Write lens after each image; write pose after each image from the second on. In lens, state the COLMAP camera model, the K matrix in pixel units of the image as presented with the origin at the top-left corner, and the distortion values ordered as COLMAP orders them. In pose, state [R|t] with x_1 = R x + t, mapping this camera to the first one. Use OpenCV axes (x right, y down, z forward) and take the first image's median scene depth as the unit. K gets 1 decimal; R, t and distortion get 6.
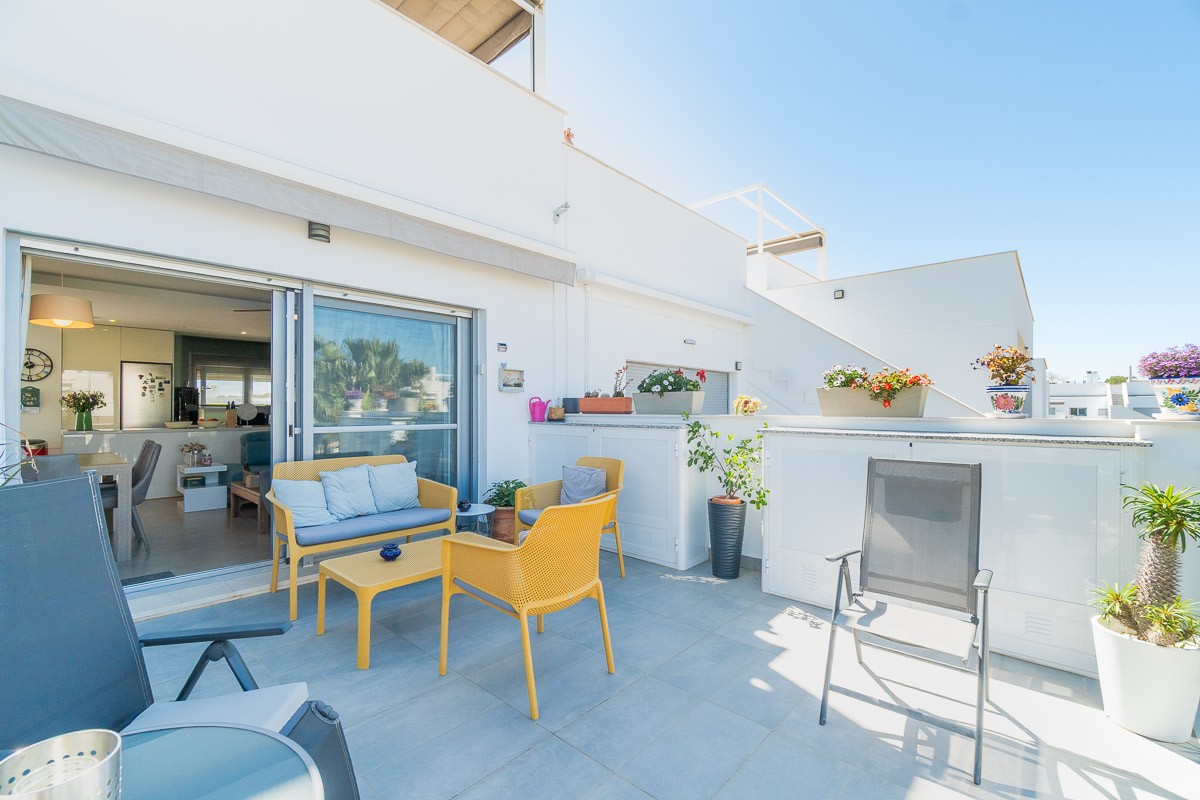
lens RADIAL K [[512.6, 0, 584.5], [0, 512.6, 403.1], [0, 0, 1]] dist [-0.000612, -0.000137]
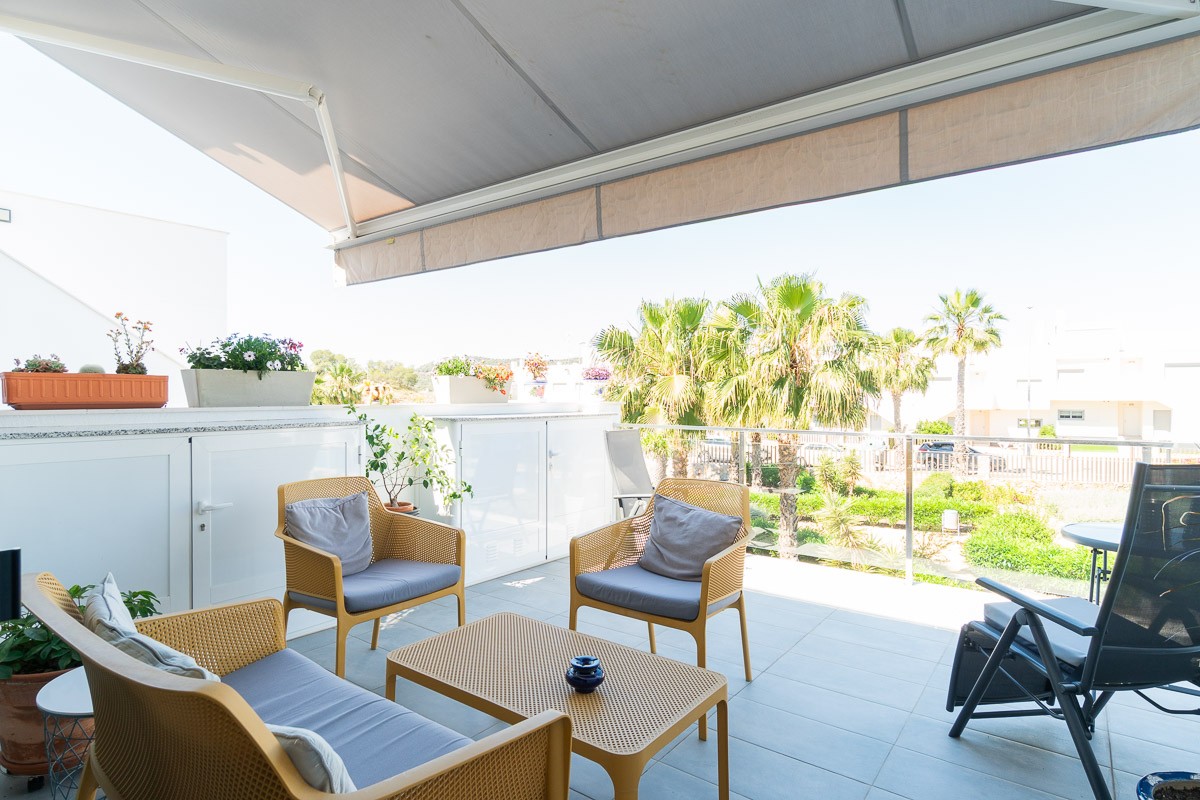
lens RADIAL K [[631.6, 0, 601.9], [0, 631.6, 411.2], [0, 0, 1]] dist [0.001206, -0.000023]
pose [[-0.104111, -0.026373, 0.994216, -0.704312], [-0.009142, 0.999631, 0.025560, 0.004876], [-0.994524, -0.006428, -0.104313, 0.724269]]
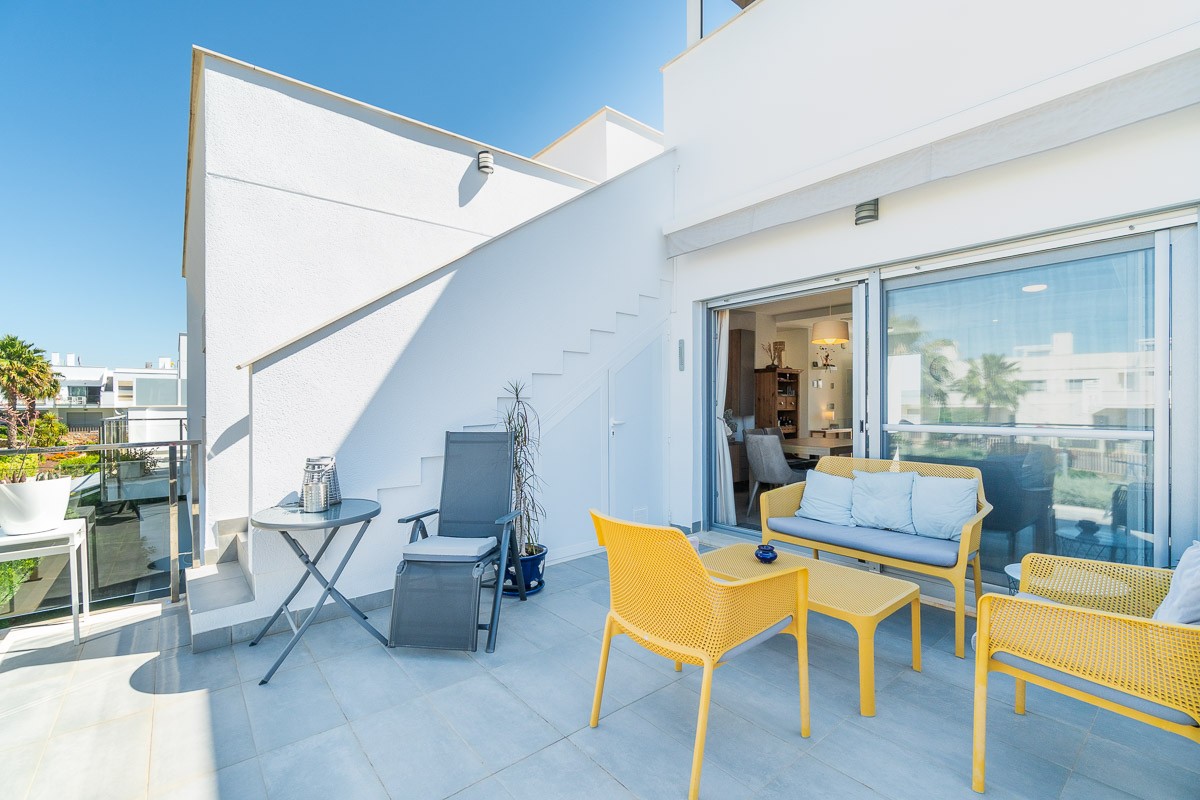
lens RADIAL K [[521.9, 0, 595.1], [0, 521.9, 404.9], [0, 0, 1]] dist [-0.002448, -0.000782]
pose [[-0.145683, 0.000823, -0.989331, 0.488689], [0.011904, 0.999929, -0.000921, 0.008274], [0.989260, -0.011911, -0.145682, 0.647593]]
